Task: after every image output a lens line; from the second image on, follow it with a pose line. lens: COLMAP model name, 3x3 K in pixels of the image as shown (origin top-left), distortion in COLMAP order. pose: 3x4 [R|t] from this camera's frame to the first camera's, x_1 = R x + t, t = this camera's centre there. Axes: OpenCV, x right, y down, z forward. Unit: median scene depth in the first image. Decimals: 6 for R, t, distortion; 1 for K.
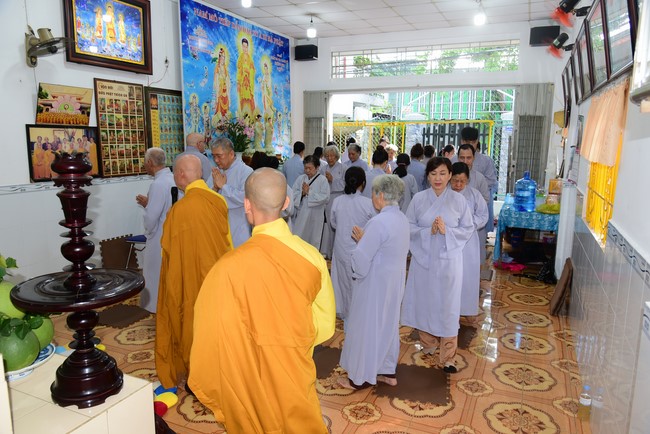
lens RADIAL K [[467.8, 0, 325.0], [0, 467.8, 217.0], [0, 0, 1]] dist [-0.010174, -0.003437]
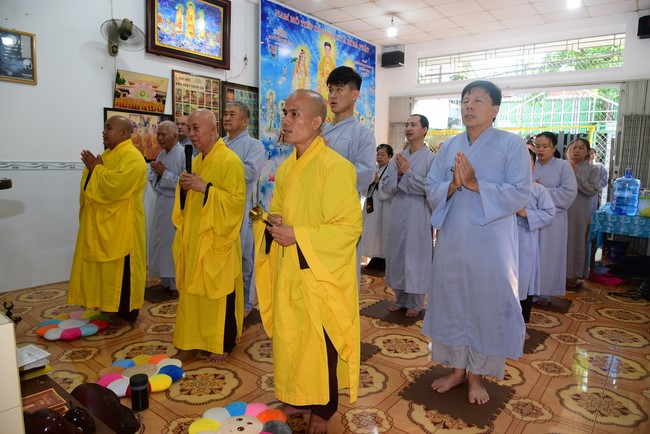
lens RADIAL K [[432.1, 0, 325.0], [0, 432.1, 217.0], [0, 0, 1]] dist [-0.037028, -0.001289]
pose [[0.971056, 0.043706, -0.234820, 0.083658], [-0.053972, 0.997839, -0.037470, 0.052639], [0.232675, 0.049059, 0.971316, 0.129334]]
